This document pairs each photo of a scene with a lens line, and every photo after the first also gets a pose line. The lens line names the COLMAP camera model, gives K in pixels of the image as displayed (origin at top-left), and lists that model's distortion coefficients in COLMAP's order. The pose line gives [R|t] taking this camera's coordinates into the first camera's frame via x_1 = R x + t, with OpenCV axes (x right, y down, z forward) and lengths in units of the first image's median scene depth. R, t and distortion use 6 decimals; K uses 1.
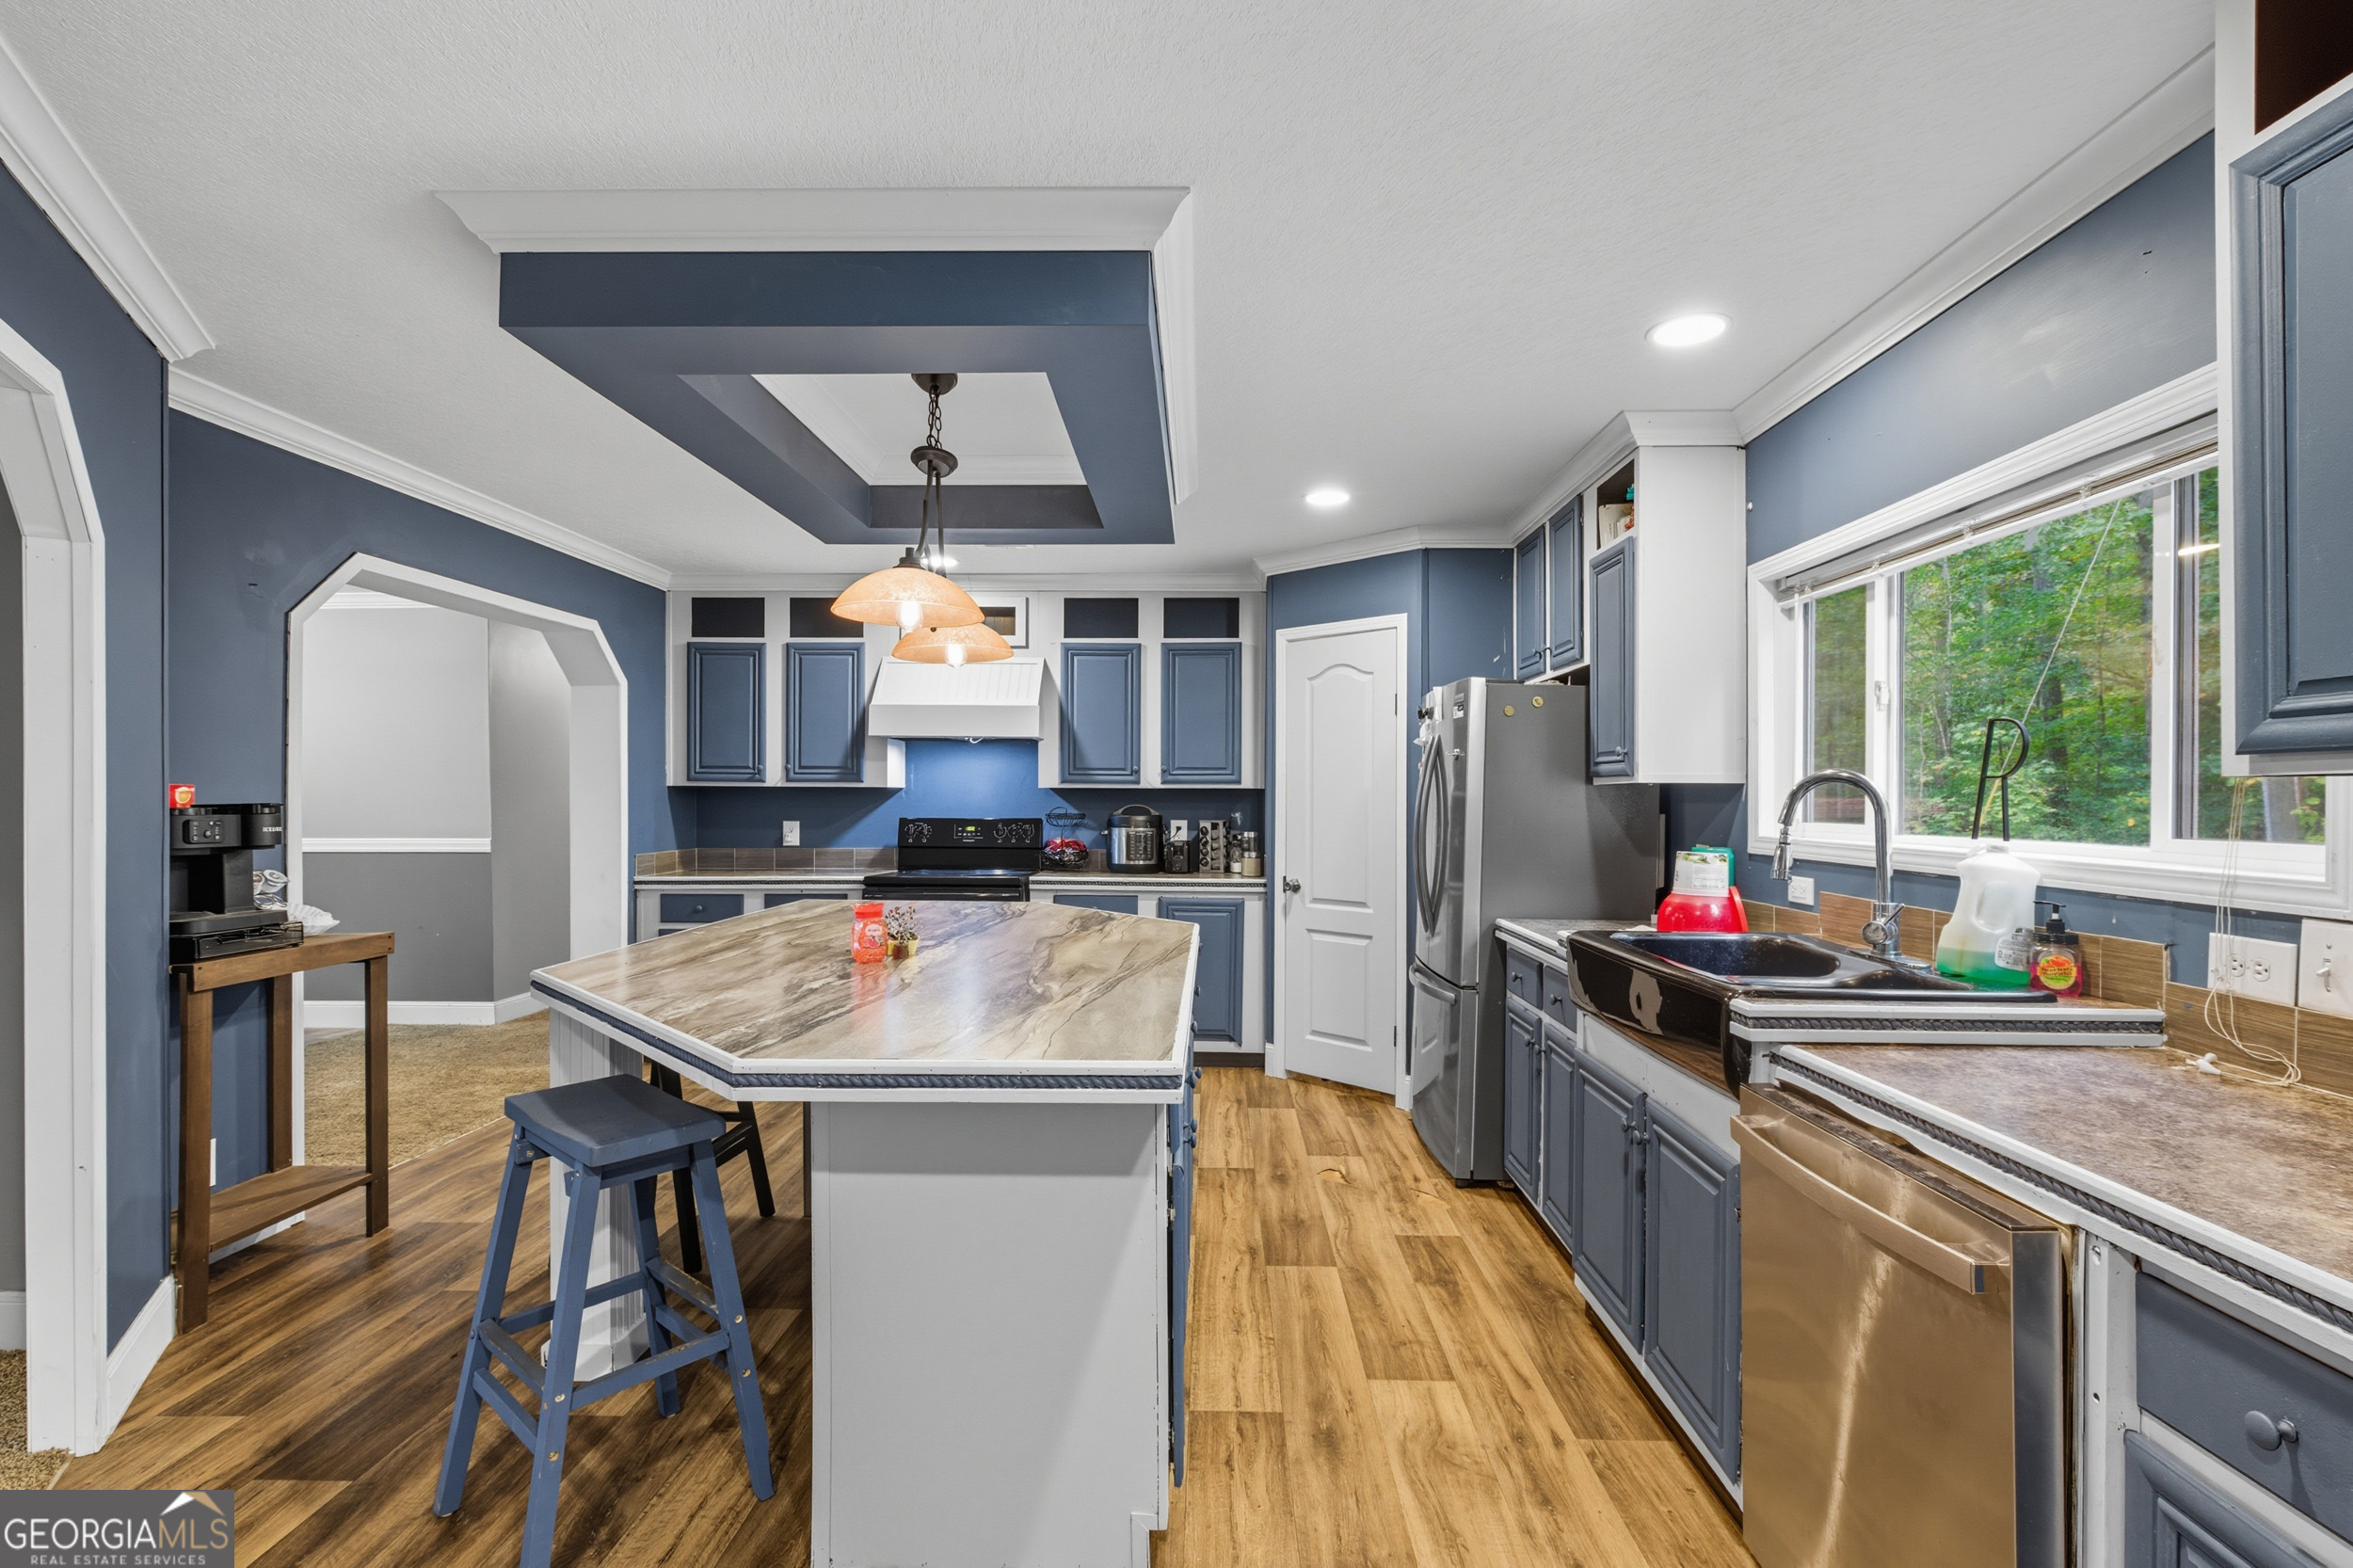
lens RADIAL K [[1072.0, 0, 1184.5], [0, 1072.0, 796.0], [0, 0, 1]] dist [-0.007397, 0.001255]
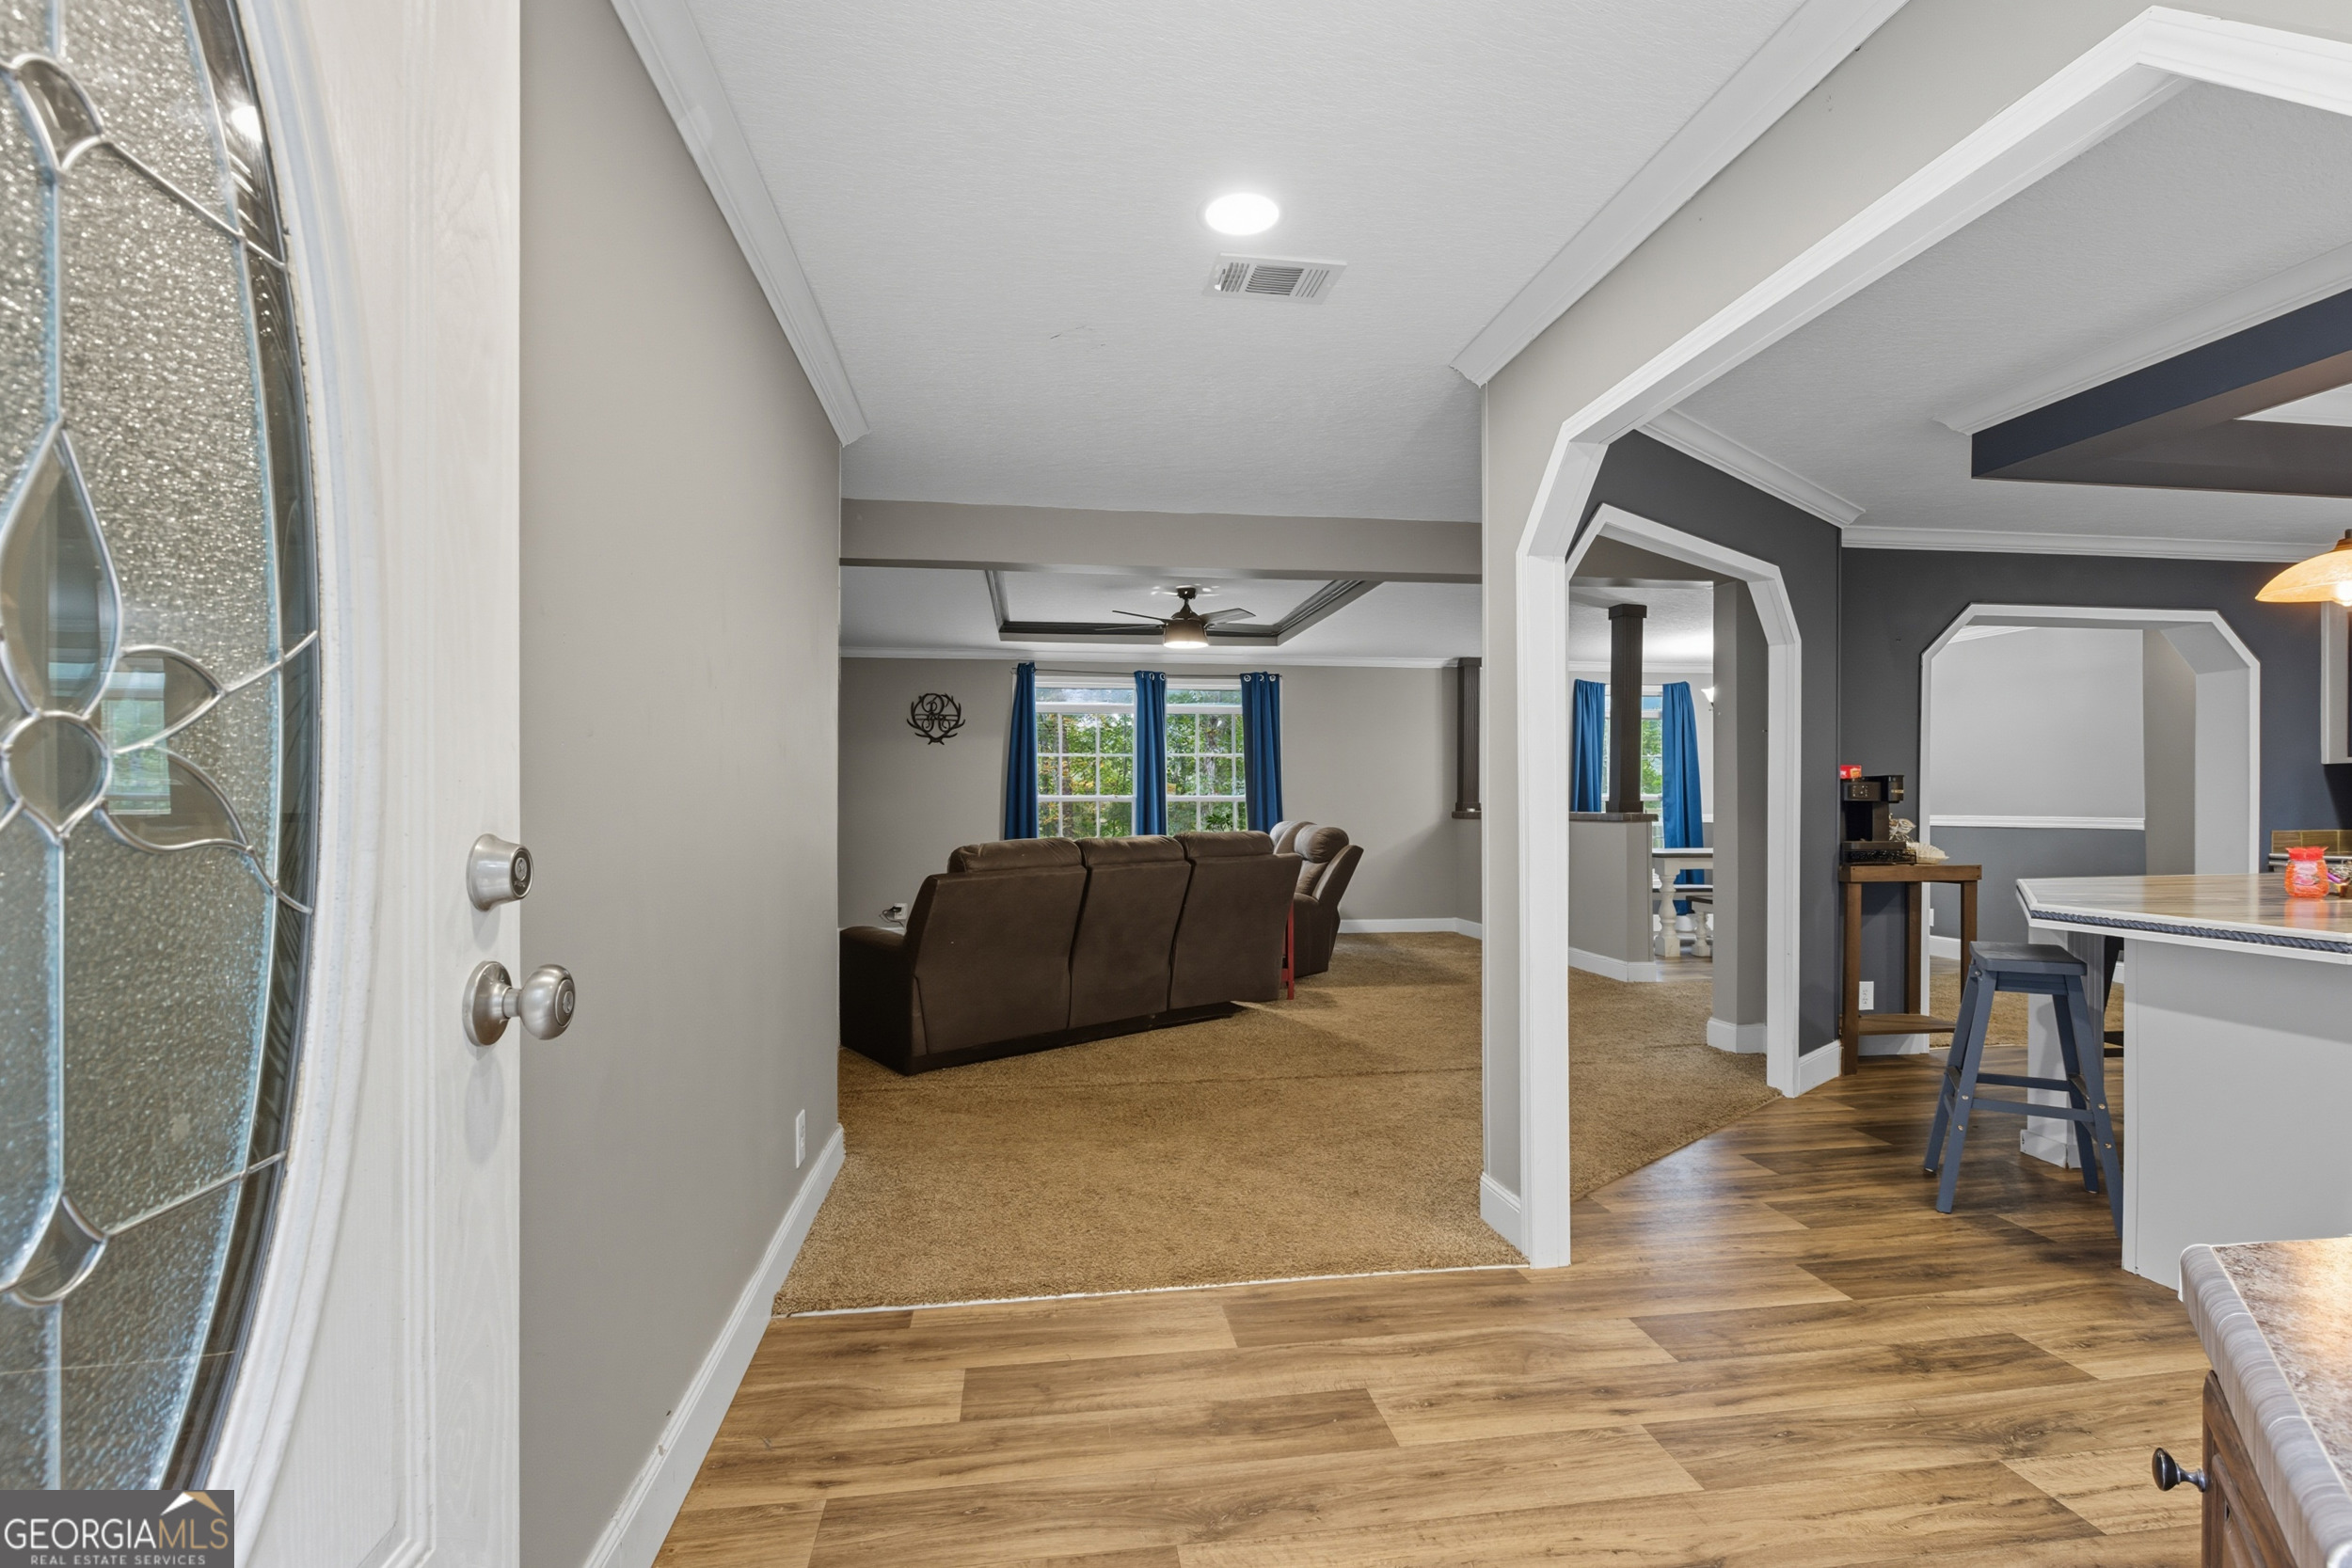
lens RADIAL K [[1071.4, 0, 1187.5], [0, 1071.4, 800.2], [0, 0, 1]] dist [-0.007397, 0.001255]
pose [[0.172861, 0.005463, -0.984931, 0.570618], [-0.003246, 0.999982, 0.004977, 0.040961], [0.984941, 0.002337, 0.172876, -0.352765]]
